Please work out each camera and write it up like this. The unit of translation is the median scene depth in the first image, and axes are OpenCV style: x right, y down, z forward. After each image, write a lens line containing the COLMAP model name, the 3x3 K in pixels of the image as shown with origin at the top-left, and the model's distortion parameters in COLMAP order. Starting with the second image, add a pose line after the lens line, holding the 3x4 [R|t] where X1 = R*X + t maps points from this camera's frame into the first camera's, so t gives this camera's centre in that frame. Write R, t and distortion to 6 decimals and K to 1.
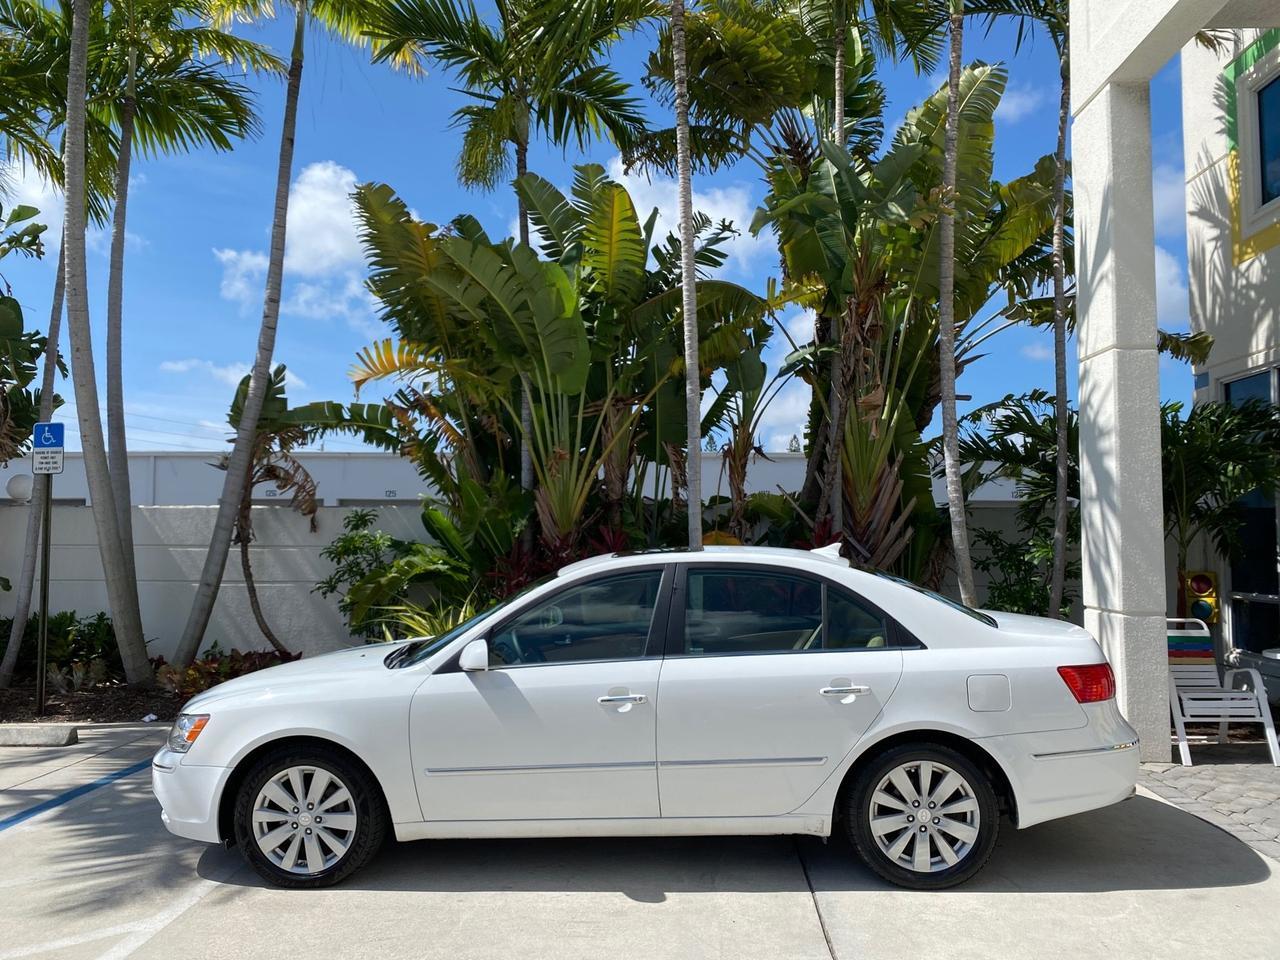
lens RADIAL K [[989.3, 0, 642.7], [0, 989.3, 471.6], [0, 0, 1]] dist [0.019024, -0.024094]
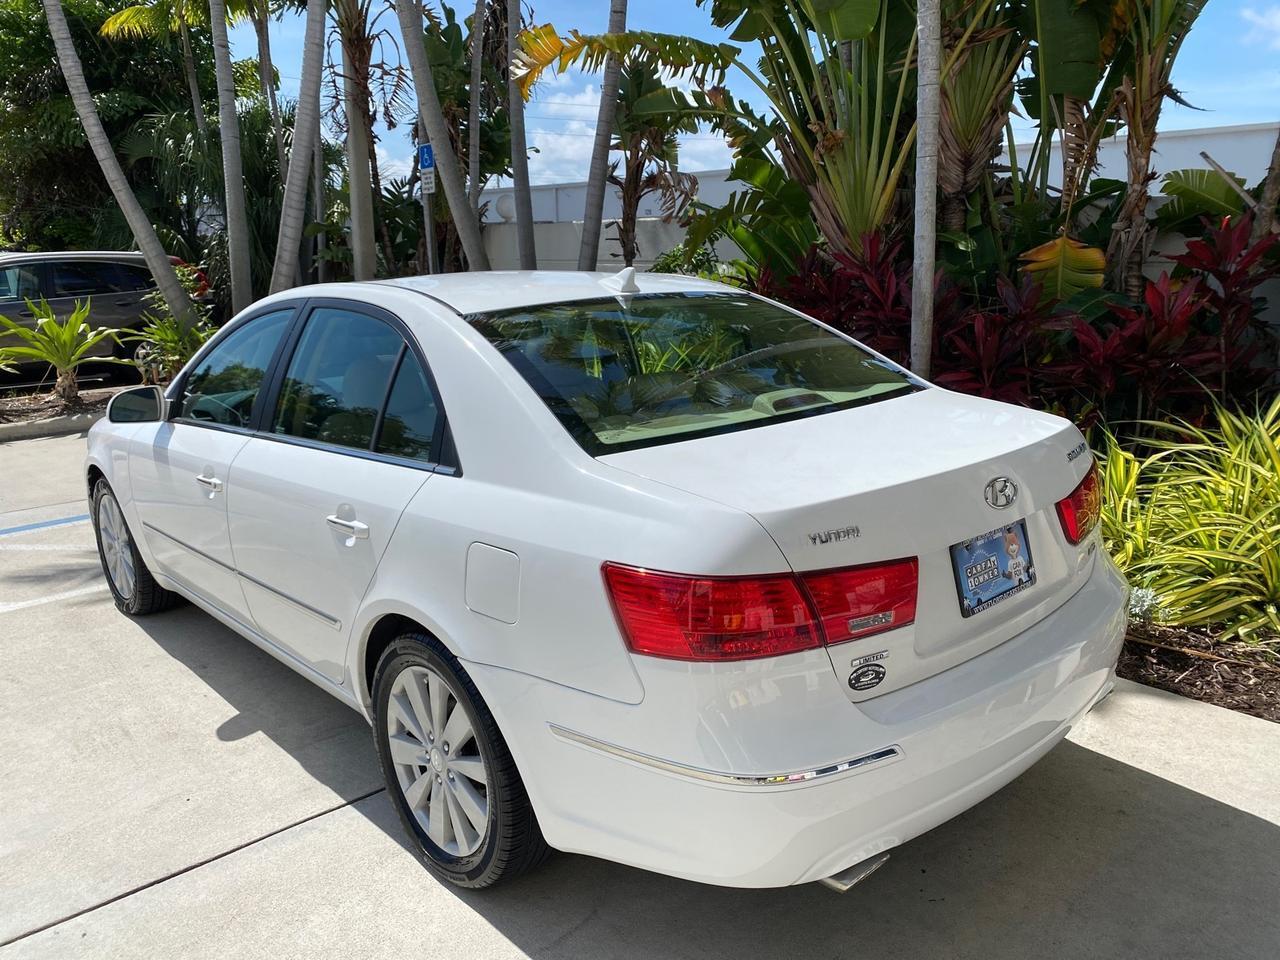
lens RADIAL K [[989.3, 0, 643.9], [0, 989.3, 478.4], [0, 0, 1]] dist [0.019024, -0.024094]
pose [[0.704315, 0.151141, -0.693611, 0.347946], [0.057730, 0.961641, 0.268166, 0.022720], [0.707536, -0.228916, 0.668573, 0.351710]]
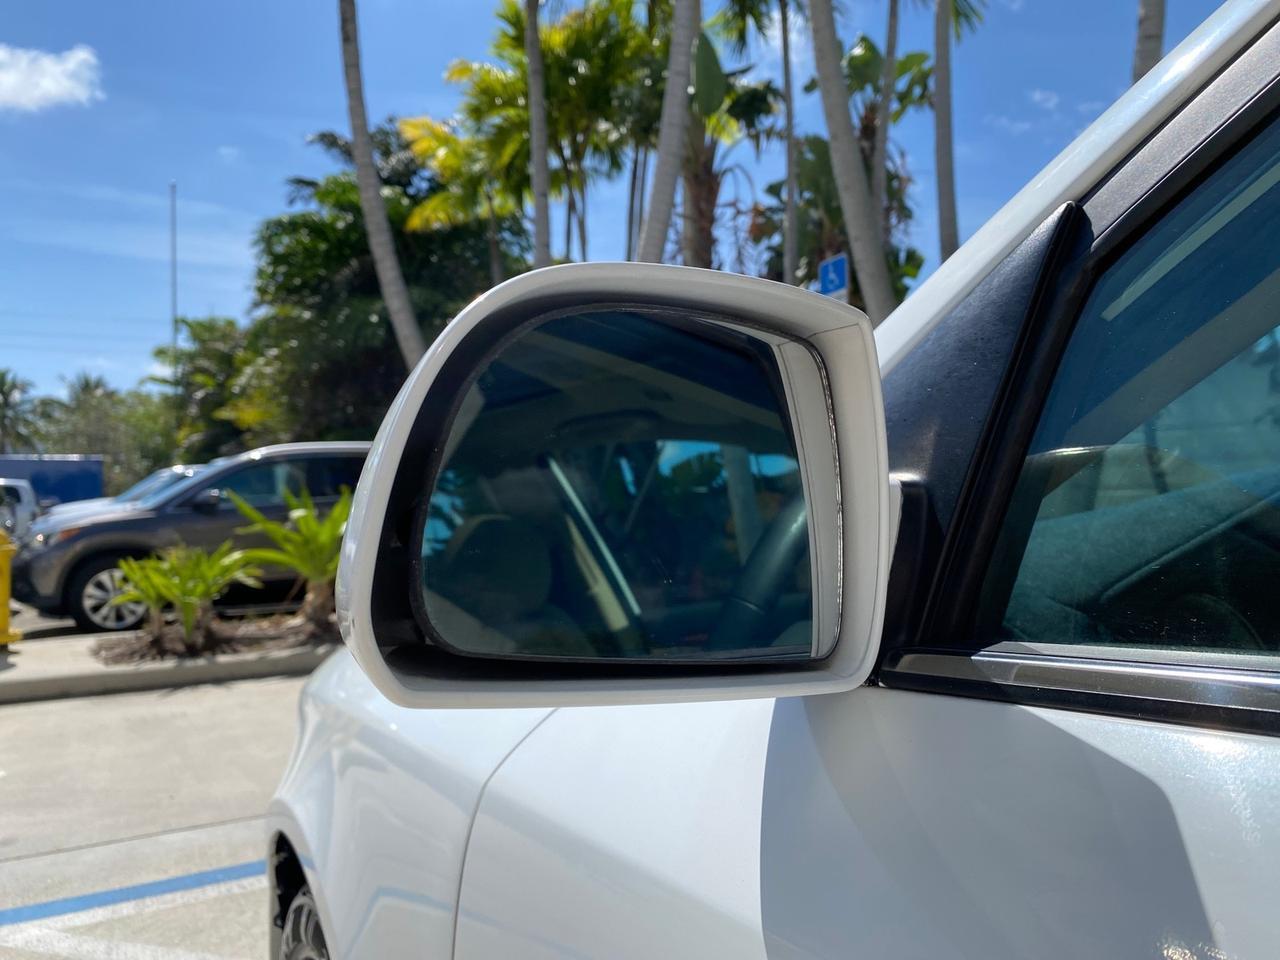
lens RADIAL K [[989.3, 0, 631.8], [0, 989.3, 474.0], [0, 0, 1]] dist [0.019024, -0.024094]
pose [[0.517415, -0.033659, -0.855072, -0.058107], [0.072750, 0.997339, 0.004763, 0.090382], [0.852637, -0.064671, 0.518487, 0.464917]]
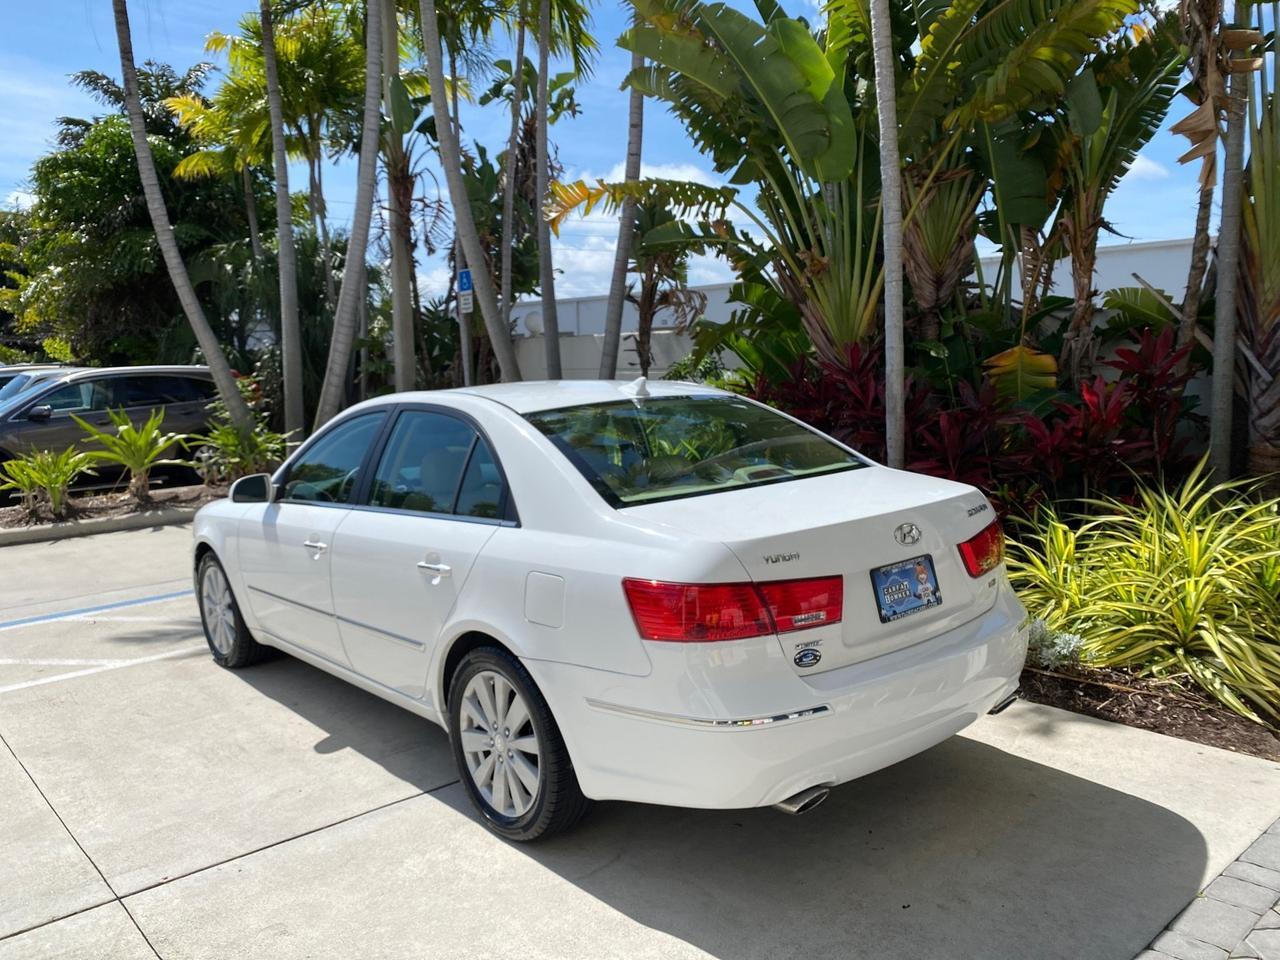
lens RADIAL K [[989.3, 0, 631.9], [0, 989.3, 491.4], [0, 0, 1]] dist [0.019024, -0.024094]
pose [[0.682742, 0.081457, -0.726104, 0.418872], [0.071127, 0.981637, 0.177003, 0.015658], [0.727189, -0.172493, 0.664411, 0.286854]]
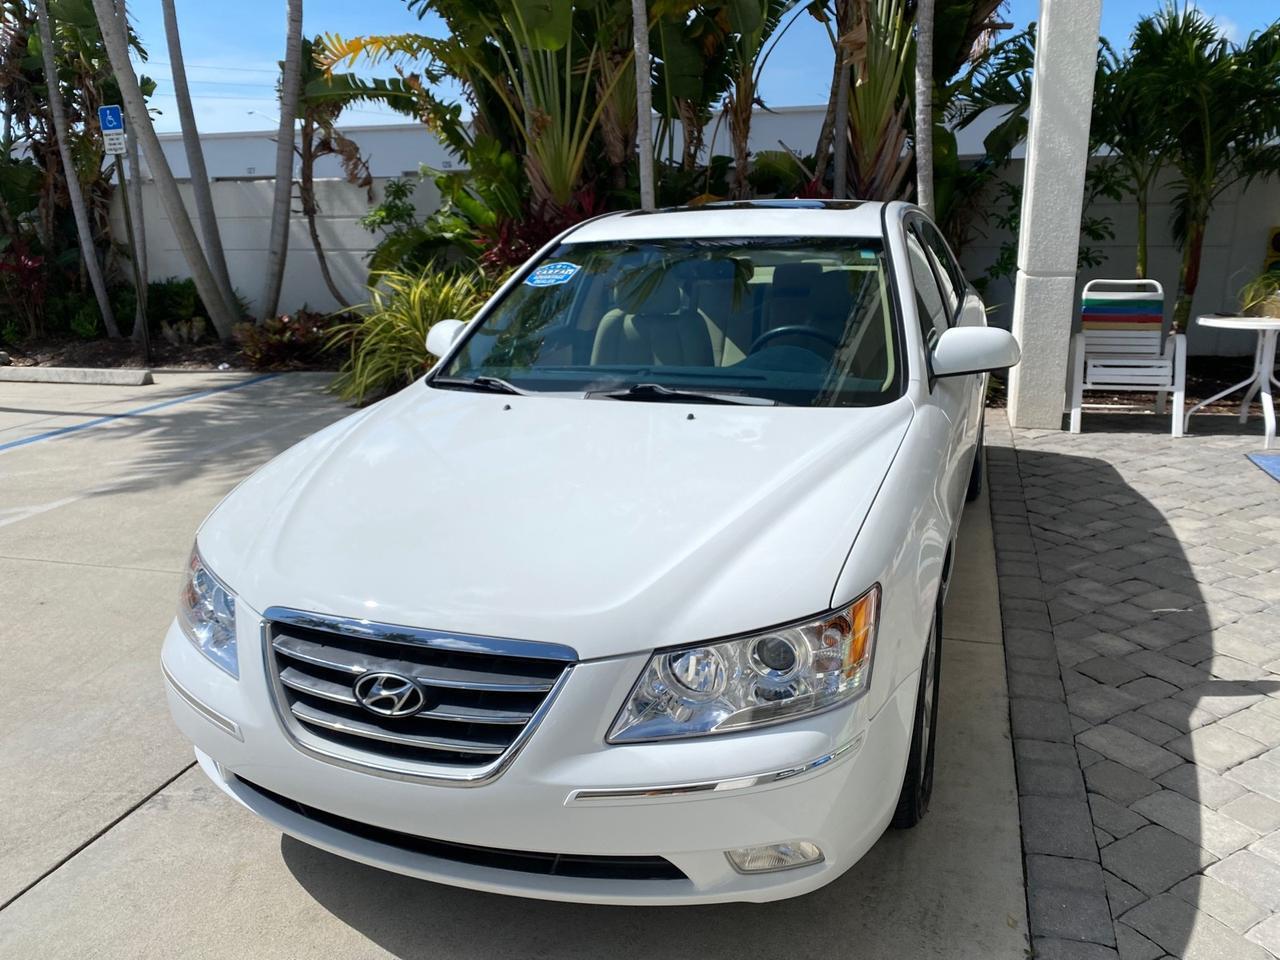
lens RADIAL K [[989.3, 0, 638.4], [0, 989.3, 475.9], [0, 0, 1]] dist [0.019024, -0.024094]
pose [[0.965357, 0.048814, -0.256325, 0.273917], [0.037905, 0.945690, 0.322853, 0.005686], [0.258164, -0.321384, 0.911078, -0.000913]]
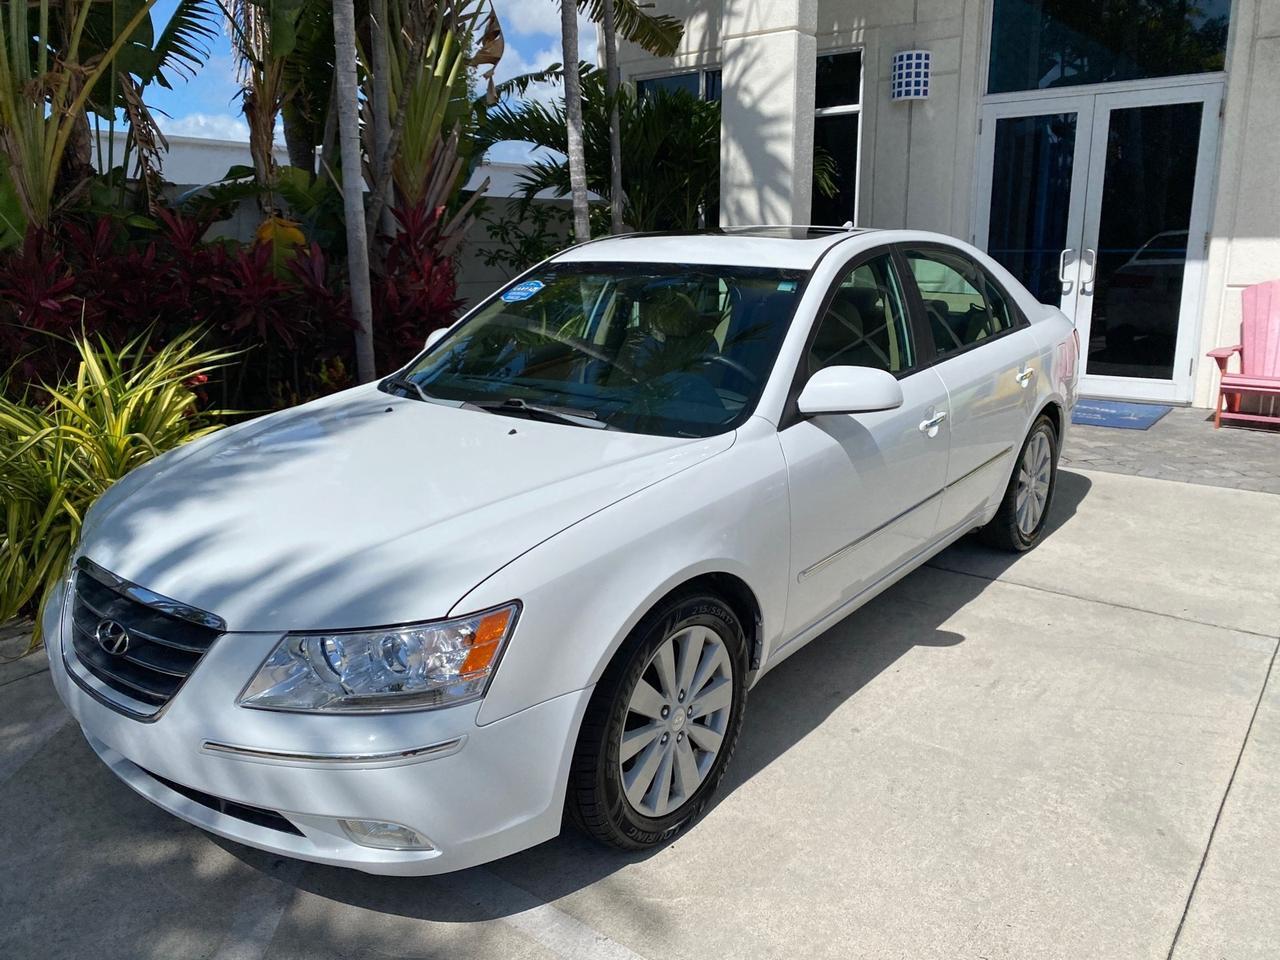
lens RADIAL K [[989.3, 0, 646.8], [0, 989.3, 479.1], [0, 0, 1]] dist [0.019024, -0.024094]
pose [[0.576690, -0.199124, 0.792325, -0.371207], [-0.043954, 0.960874, 0.273476, 0.033897], [-0.815780, -0.192537, 0.545374, 0.358853]]
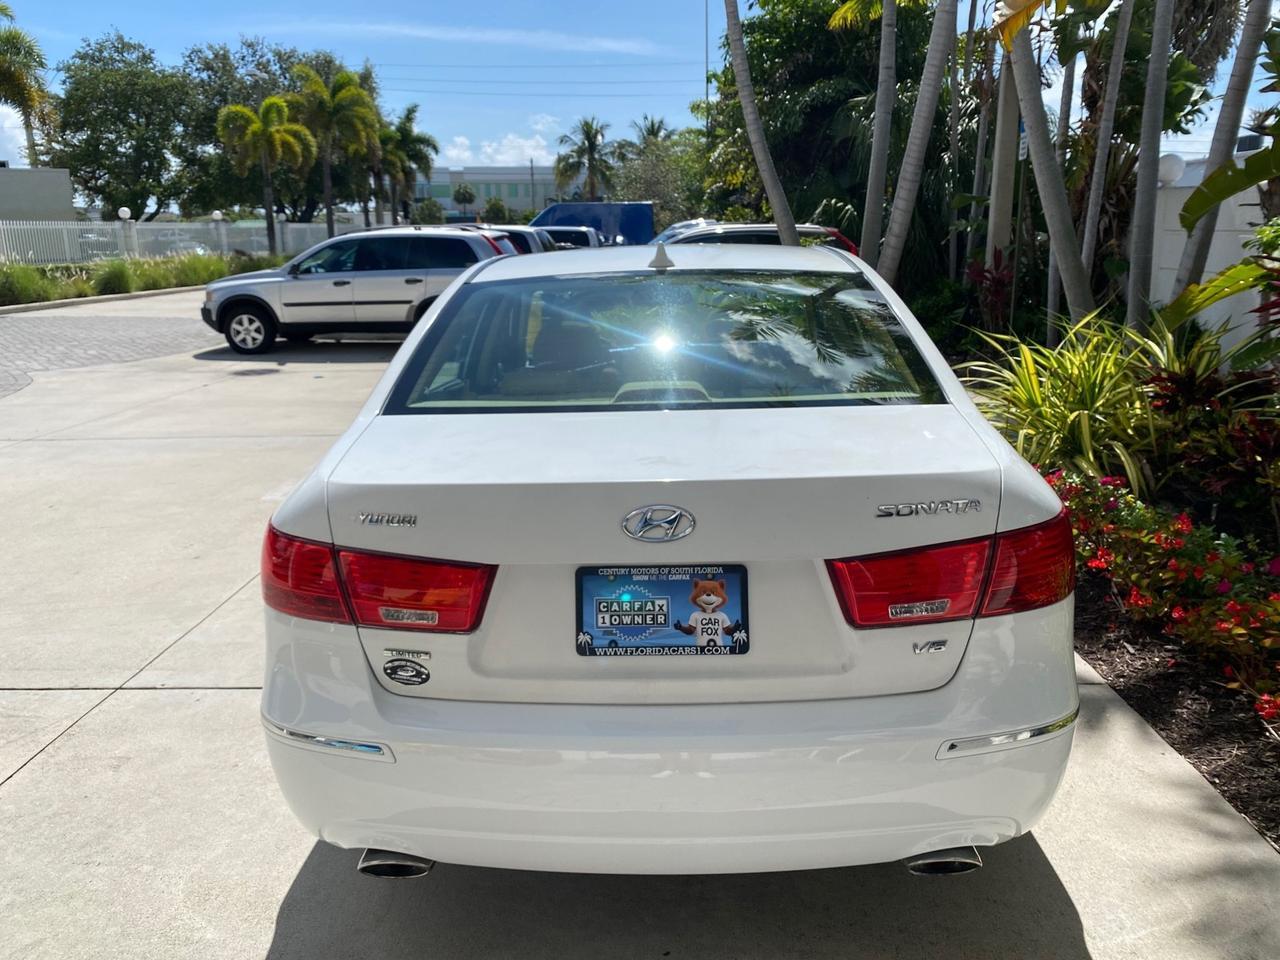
lens RADIAL K [[989.3, 0, 642.4], [0, 989.3, 478.4], [0, 0, 1]] dist [0.019024, -0.024094]
pose [[0.014617, 0.240234, -0.970605, 0.428563], [0.080352, 0.967287, 0.240623, 0.039226], [0.996659, -0.081507, -0.005164, 0.566434]]
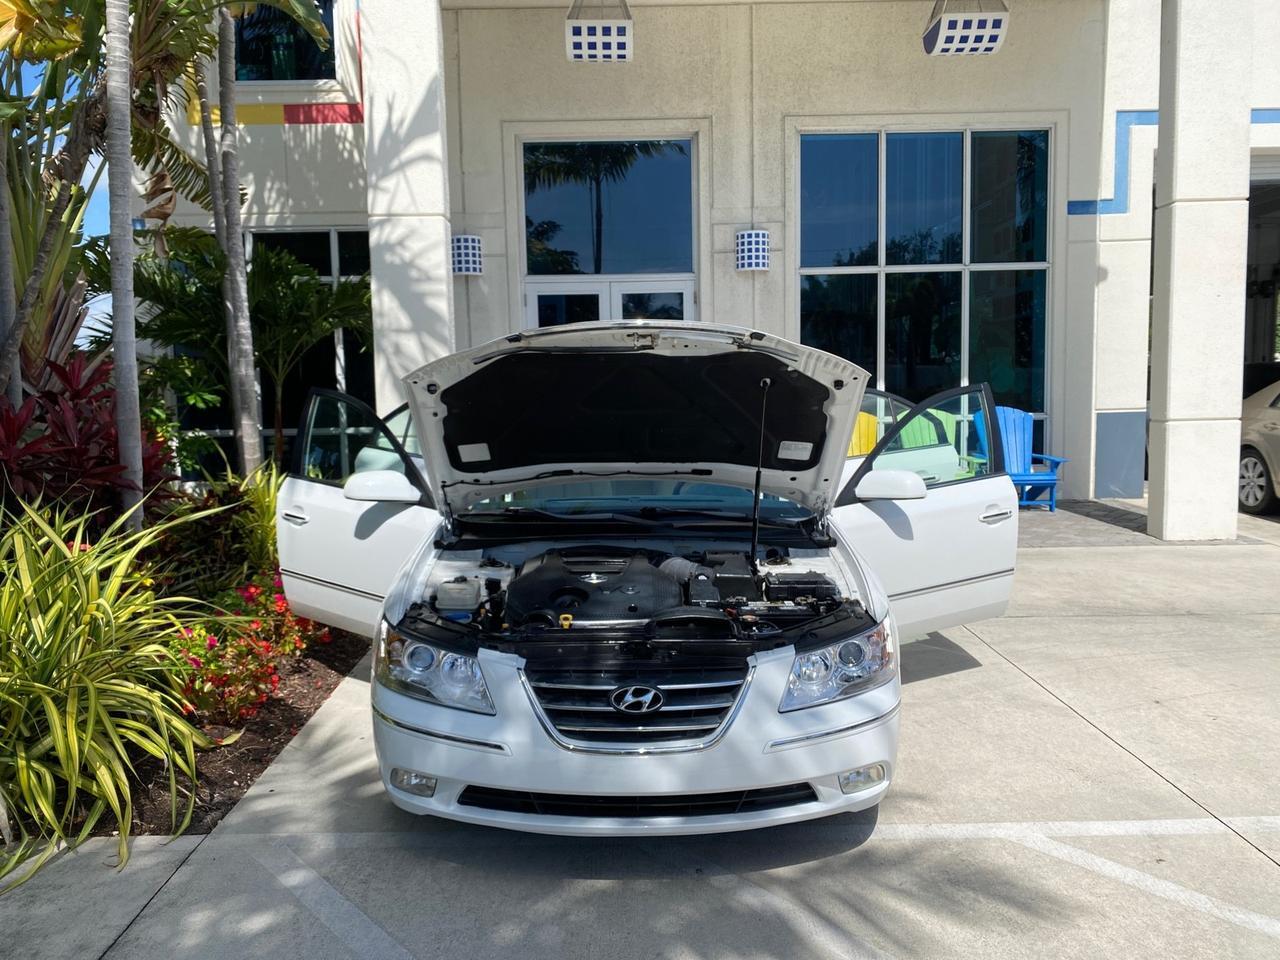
lens RADIAL K [[989.3, 0, 642.6], [0, 989.3, 480.8], [0, 0, 1]] dist [0.019024, -0.024094]
pose [[-0.050190, -0.085909, 0.995038, -0.540920], [-0.050405, 0.995242, 0.083384, 0.061490], [-0.997467, -0.045970, -0.054281, 0.599760]]
